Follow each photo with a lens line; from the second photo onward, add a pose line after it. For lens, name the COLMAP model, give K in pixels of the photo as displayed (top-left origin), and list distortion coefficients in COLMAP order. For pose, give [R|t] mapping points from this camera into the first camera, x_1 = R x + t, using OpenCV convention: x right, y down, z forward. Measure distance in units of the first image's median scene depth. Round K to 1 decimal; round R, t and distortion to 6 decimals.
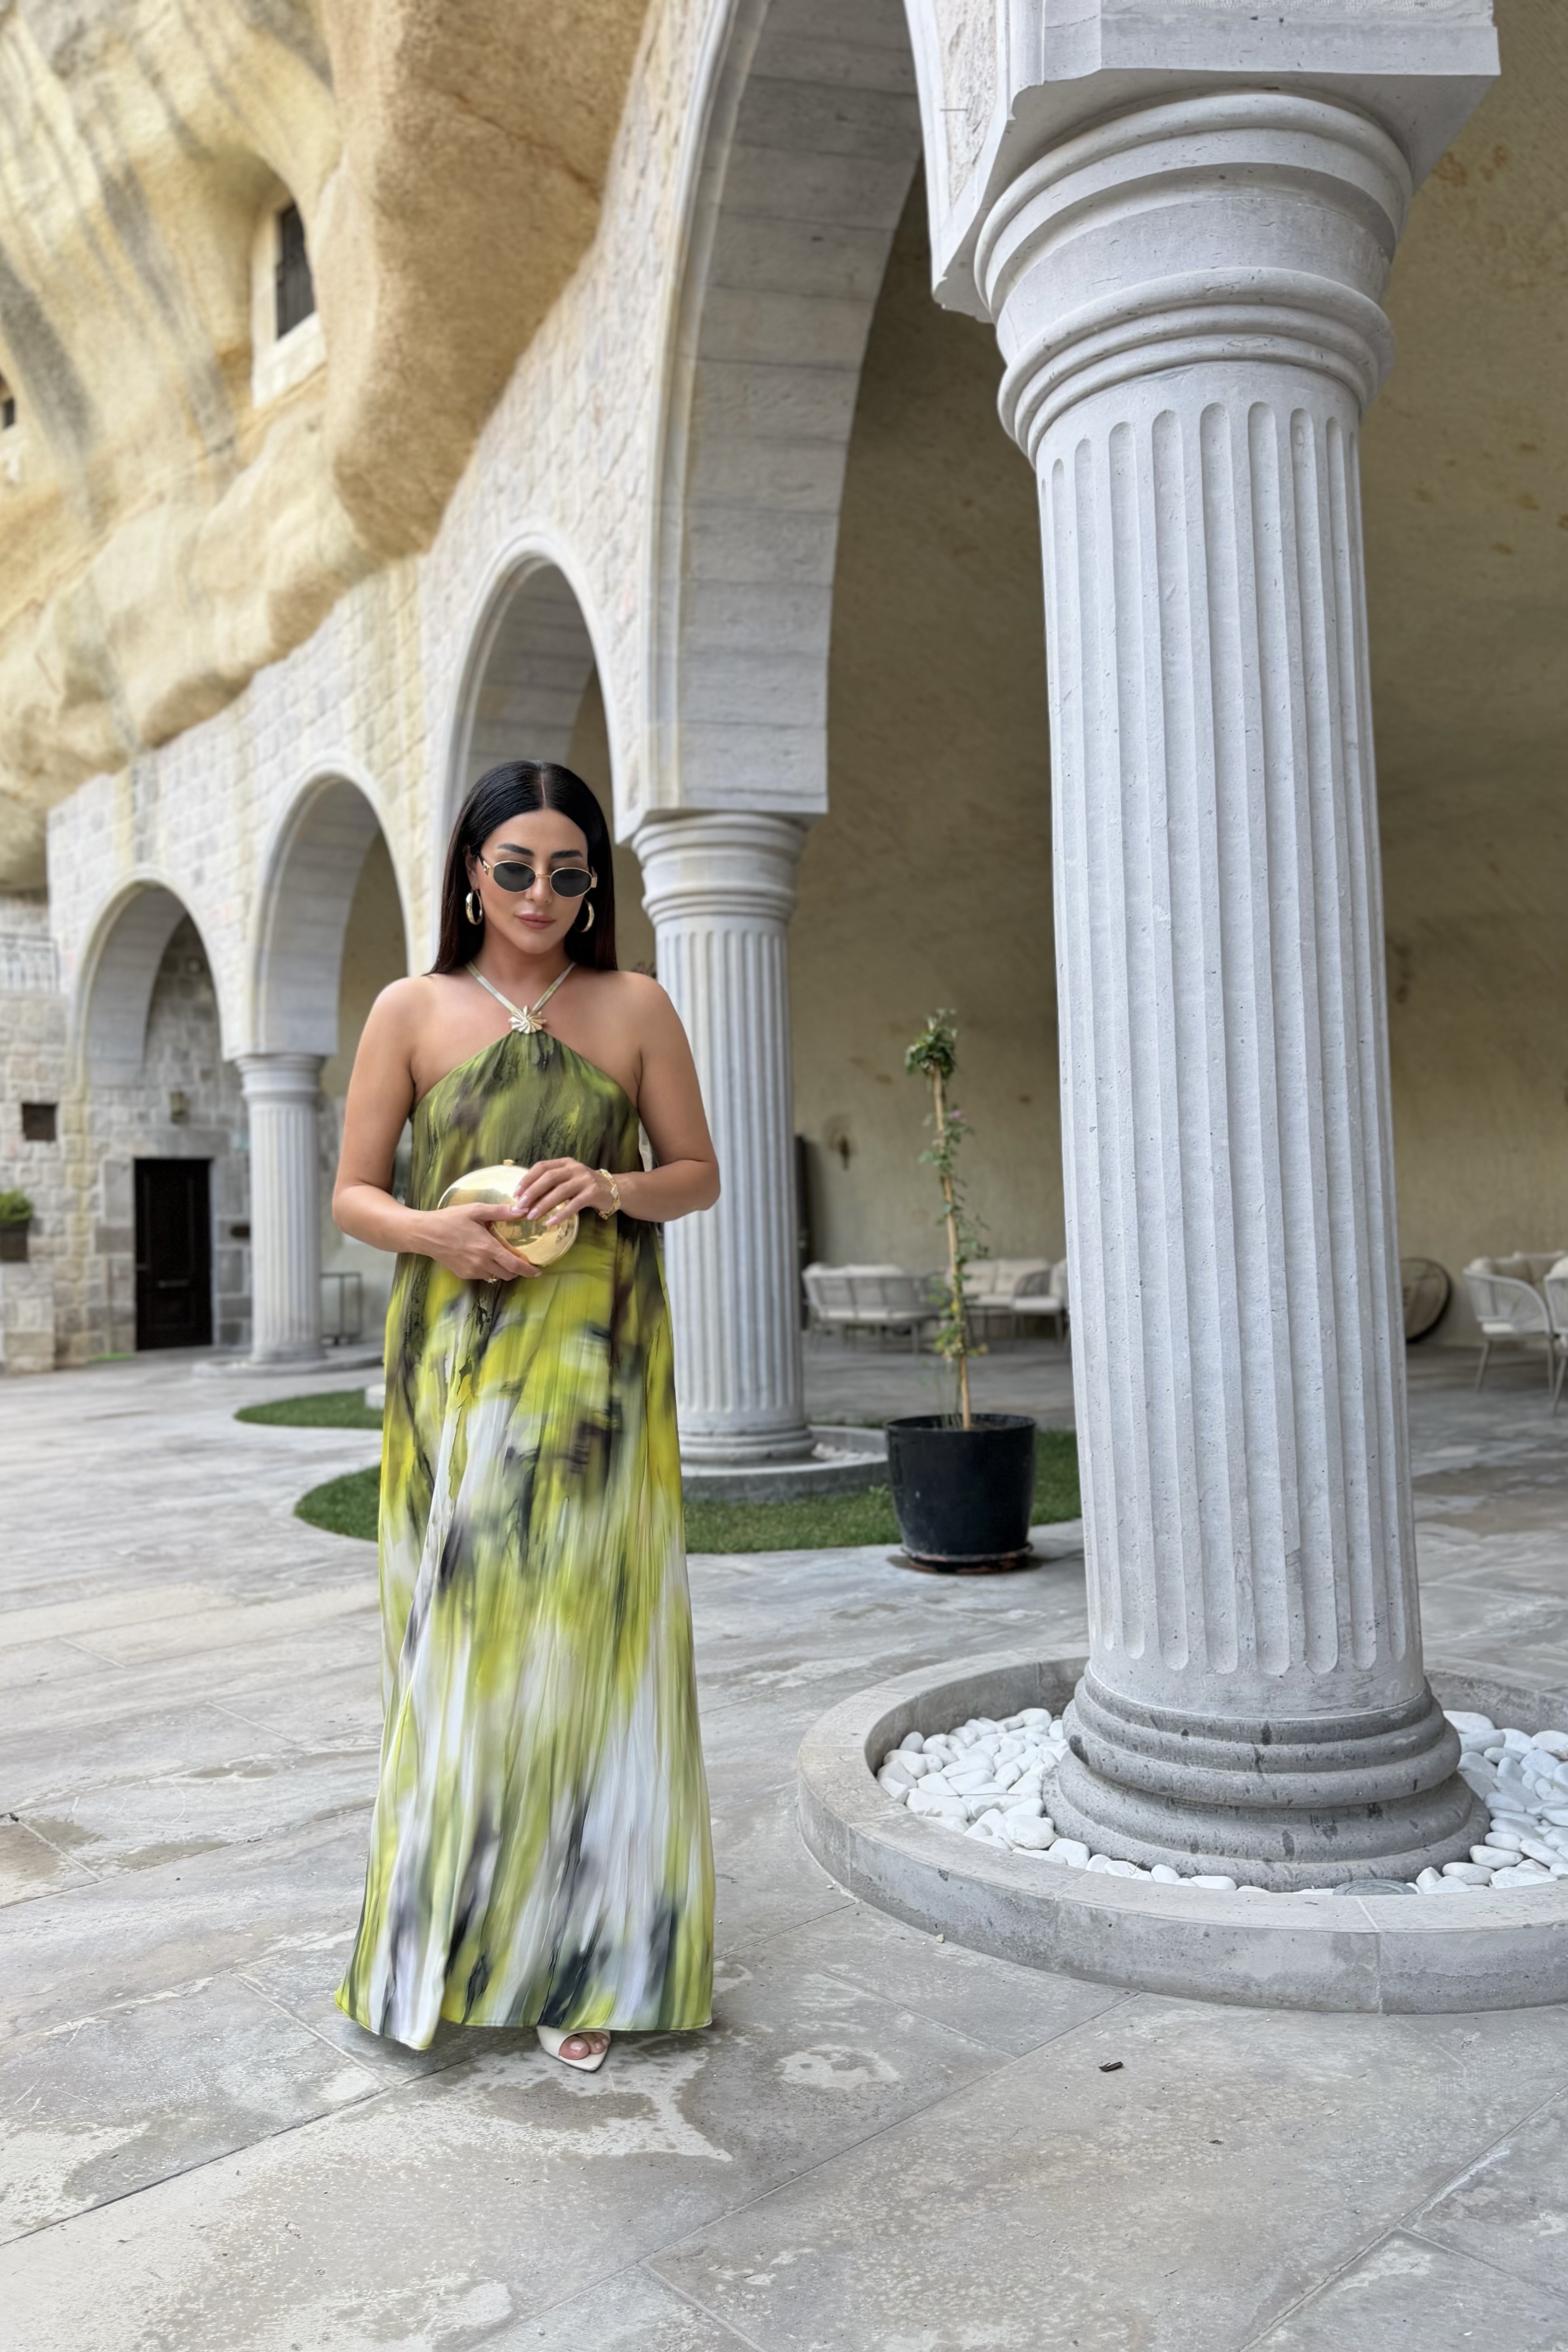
lens RADIAL K [[1637.6, 0, 789.3], [0, 1637.6, 1167.0], [0, 0, 1]] dist [0.082798, -0.114178]
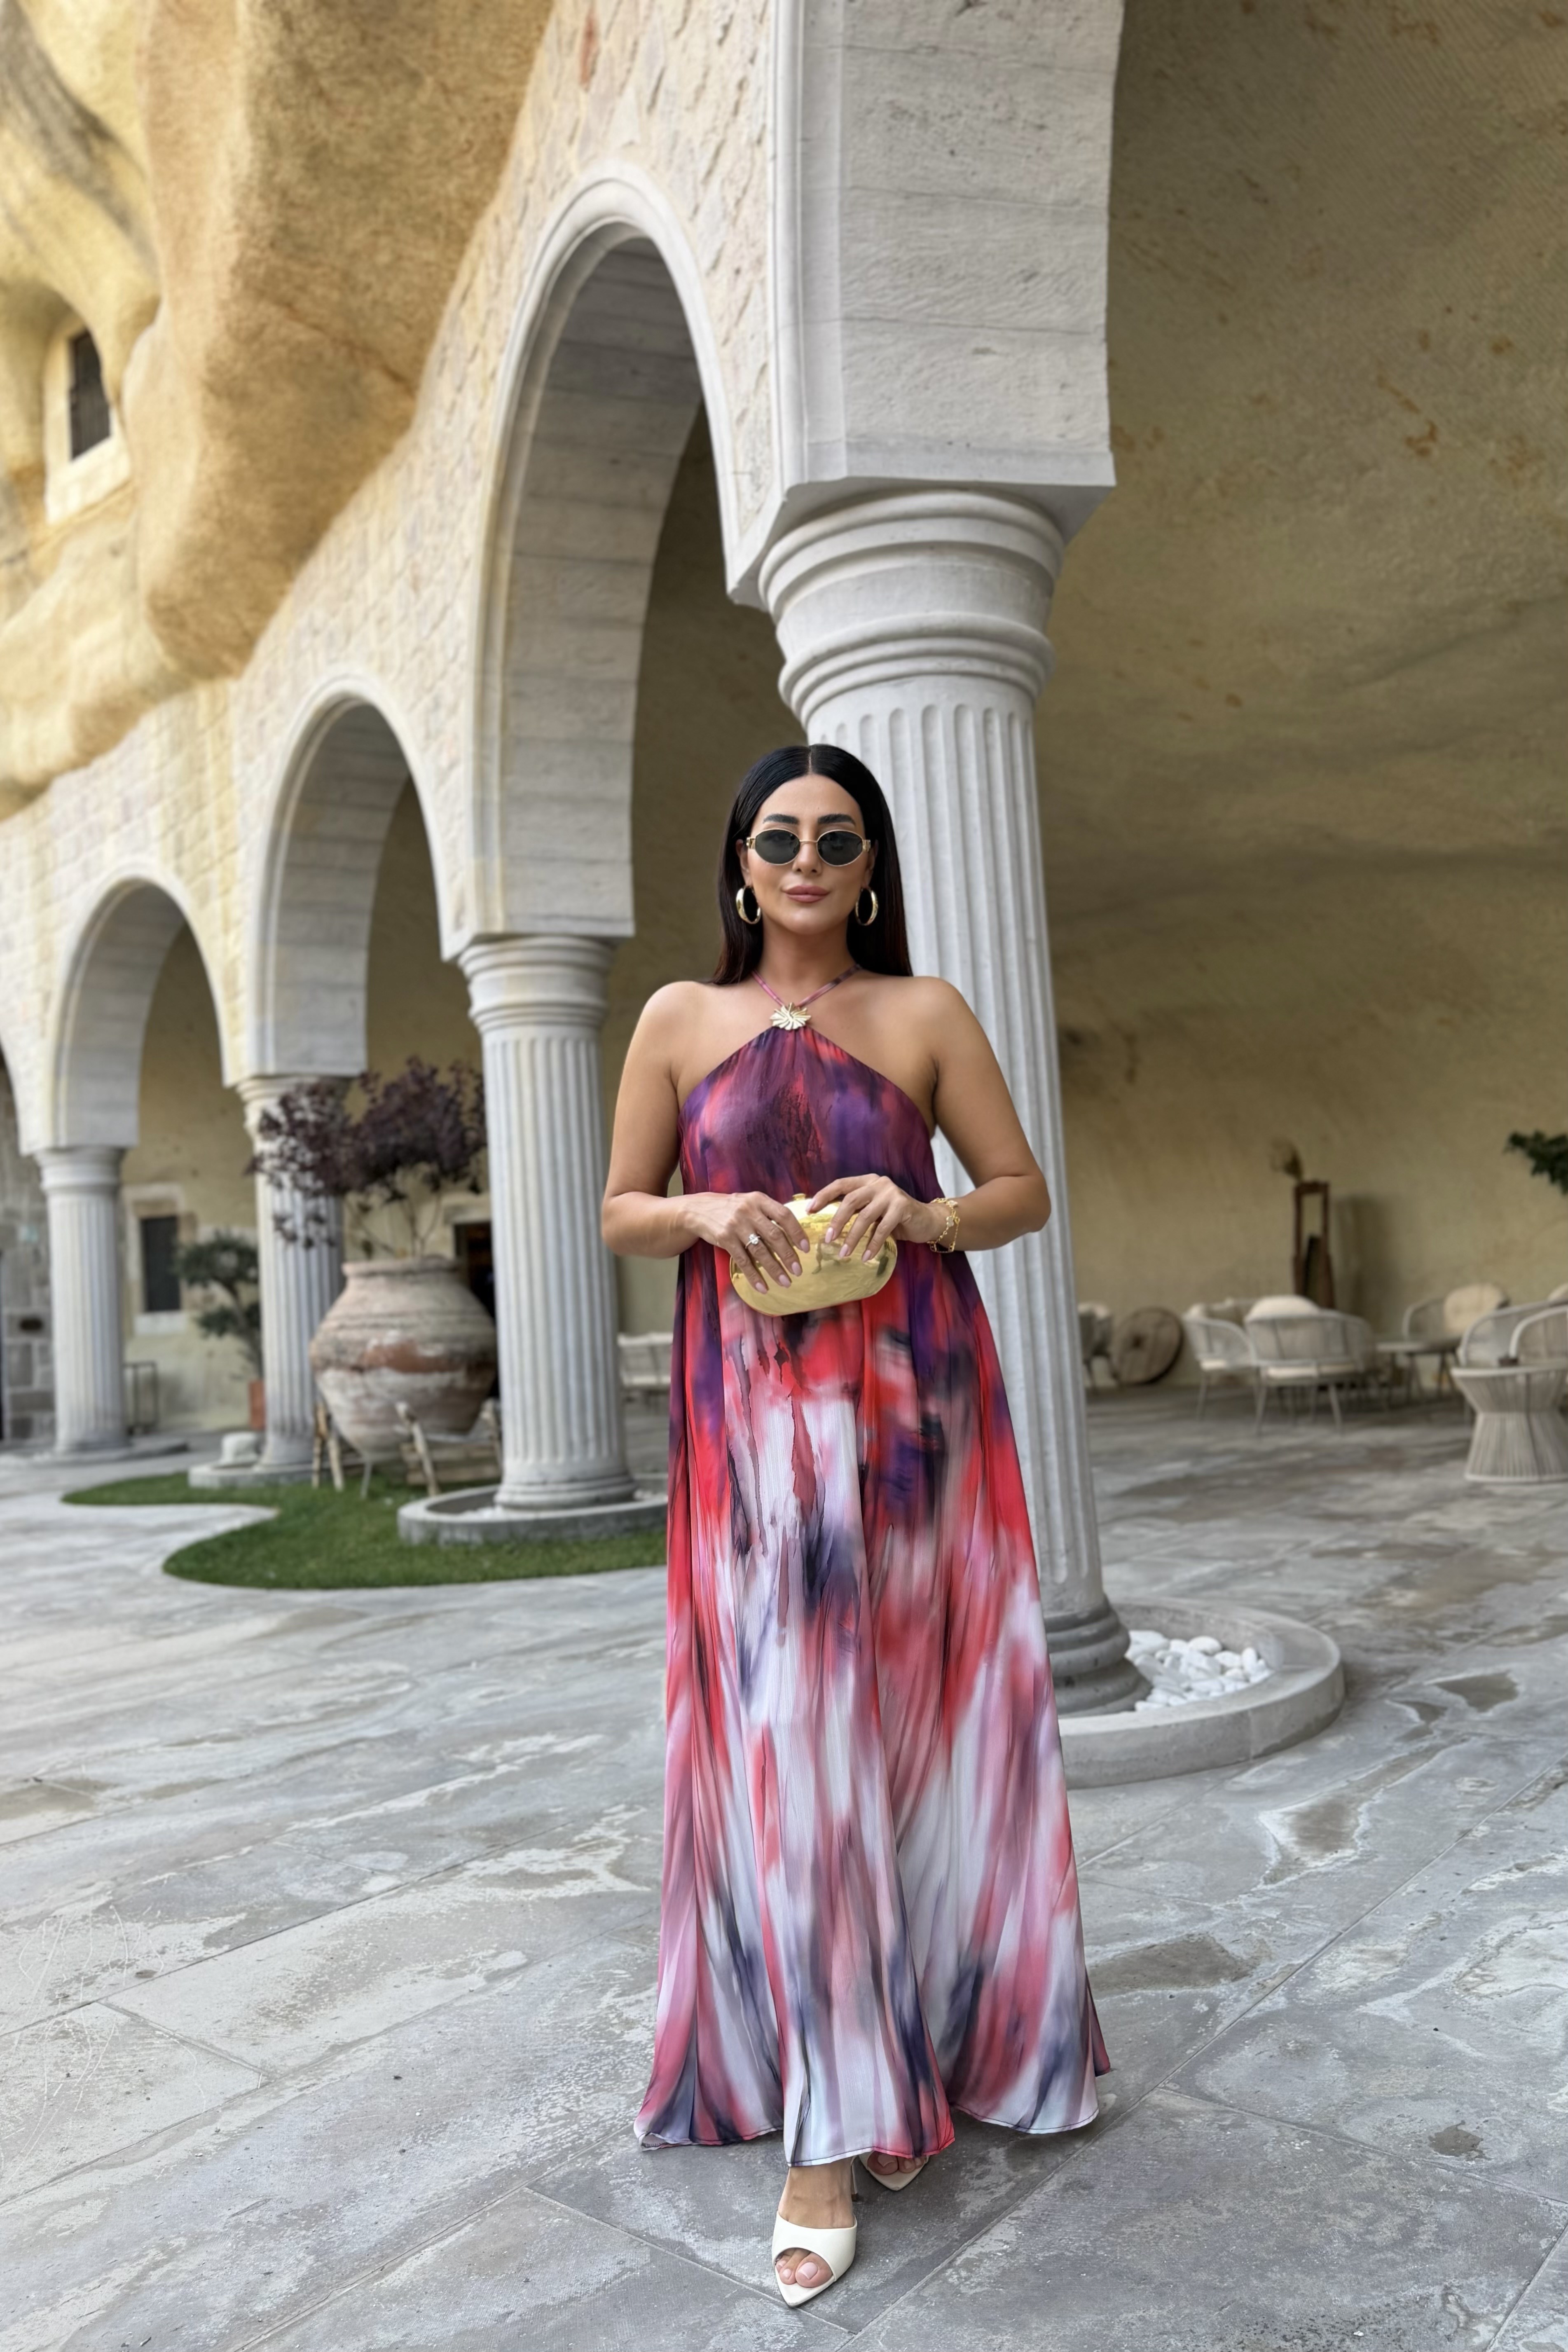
lens RADIAL K [[1637.6, 0, 789.3], [0, 1637.6, 1167.0], [0, 0, 1]] dist [0.082798, -0.114178]
pose [[0.990997, -0.022426, 0.131989, -0.024421], [0.028234, 0.998706, -0.042297, -0.001601], [-0.130870, 0.045642, 0.990348, -0.147993]]
